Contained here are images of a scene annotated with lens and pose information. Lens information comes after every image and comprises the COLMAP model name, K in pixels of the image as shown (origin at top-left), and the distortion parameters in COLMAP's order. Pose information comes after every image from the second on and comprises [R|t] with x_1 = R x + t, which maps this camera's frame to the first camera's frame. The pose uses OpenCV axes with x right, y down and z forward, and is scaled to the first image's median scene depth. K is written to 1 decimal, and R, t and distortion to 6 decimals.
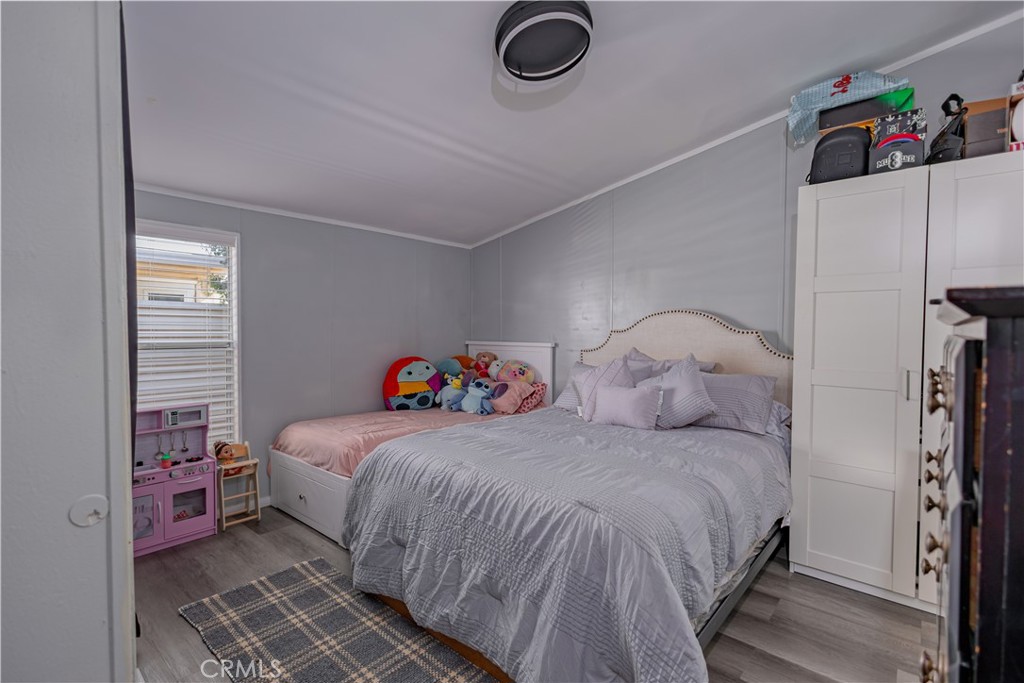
lens RADIAL K [[471.8, 0, 508.6], [0, 471.8, 339.9], [0, 0, 1]] dist [-0.001873, -0.000293]
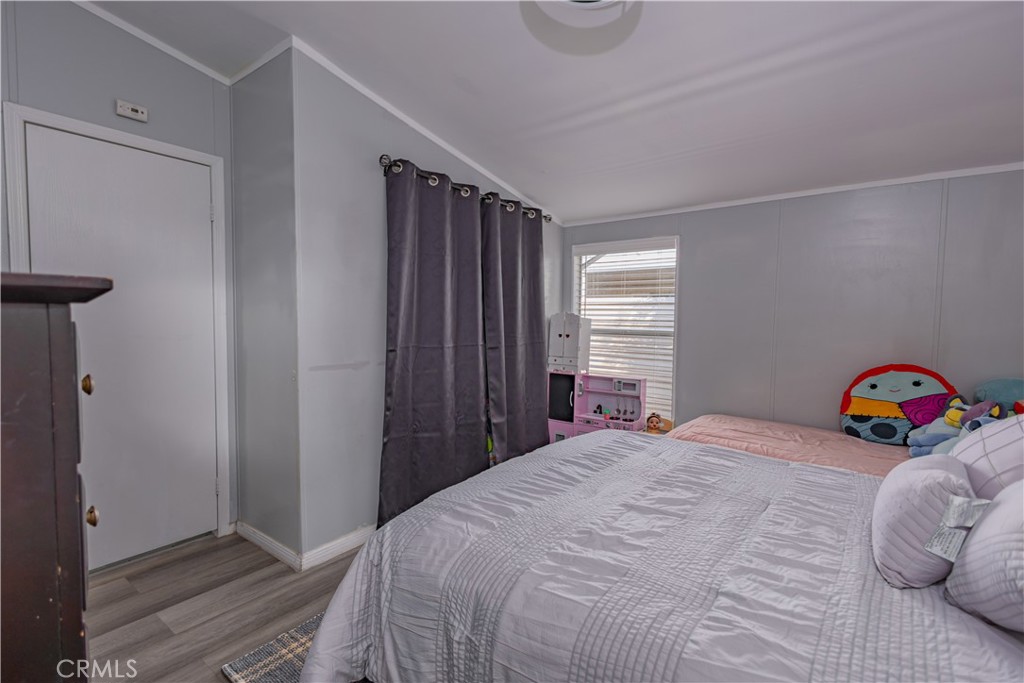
lens RADIAL K [[471.8, 0, 508.3], [0, 471.8, 340.6], [0, 0, 1]] dist [-0.001873, -0.000293]
pose [[0.064799, 0.046825, -0.996799, 0.548827], [-0.034265, 0.998414, 0.044673, -0.010564], [0.997310, 0.031261, 0.066301, 0.536276]]
